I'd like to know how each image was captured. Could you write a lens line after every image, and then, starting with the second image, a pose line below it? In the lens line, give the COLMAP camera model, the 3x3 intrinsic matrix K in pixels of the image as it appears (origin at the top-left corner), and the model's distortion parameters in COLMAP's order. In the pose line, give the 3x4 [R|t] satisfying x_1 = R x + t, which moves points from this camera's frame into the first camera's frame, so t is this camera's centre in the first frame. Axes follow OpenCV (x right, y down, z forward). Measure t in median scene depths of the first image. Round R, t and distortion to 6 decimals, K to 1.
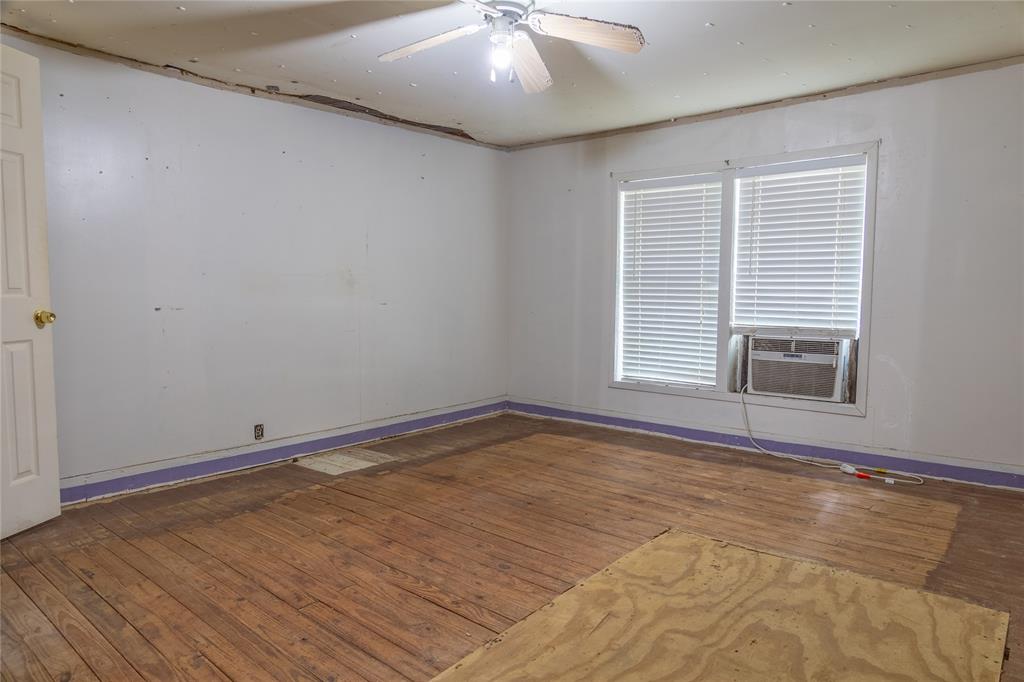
lens RADIAL K [[672.2, 0, 508.5], [0, 672.2, 346.1], [0, 0, 1]] dist [-0.010405, -0.003356]
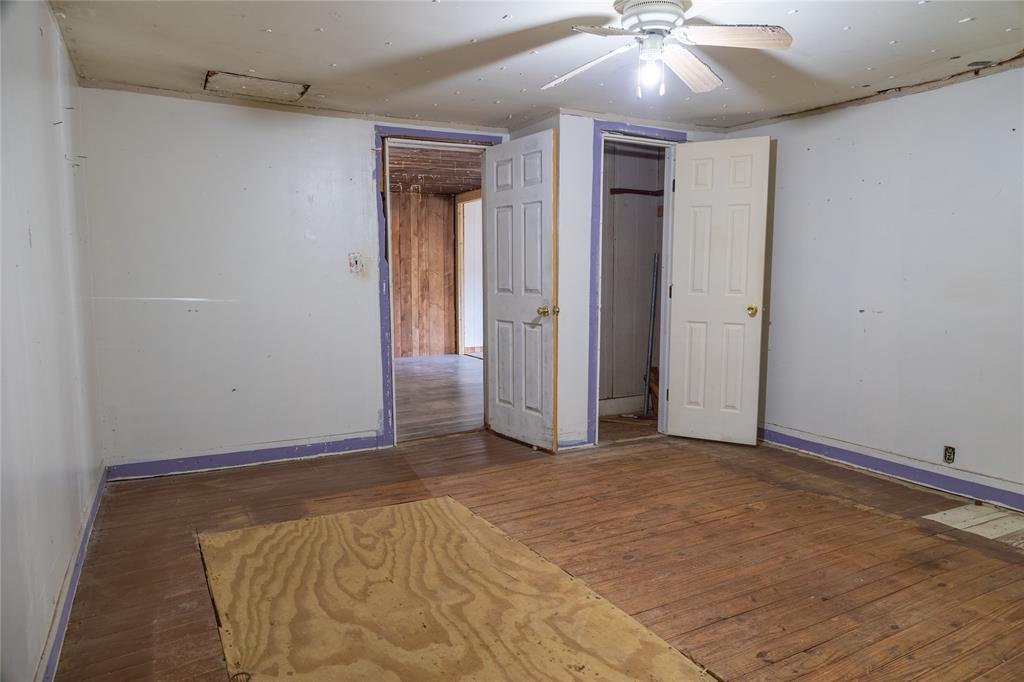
lens RADIAL K [[672.2, 0, 508.5], [0, 672.2, 346.1], [0, 0, 1]] dist [-0.010405, -0.003356]
pose [[-0.371934, 0.088552, -0.924026, 0.822730], [-0.088351, 0.987543, 0.130202, -0.099964], [0.924045, 0.130065, -0.359477, 0.940450]]
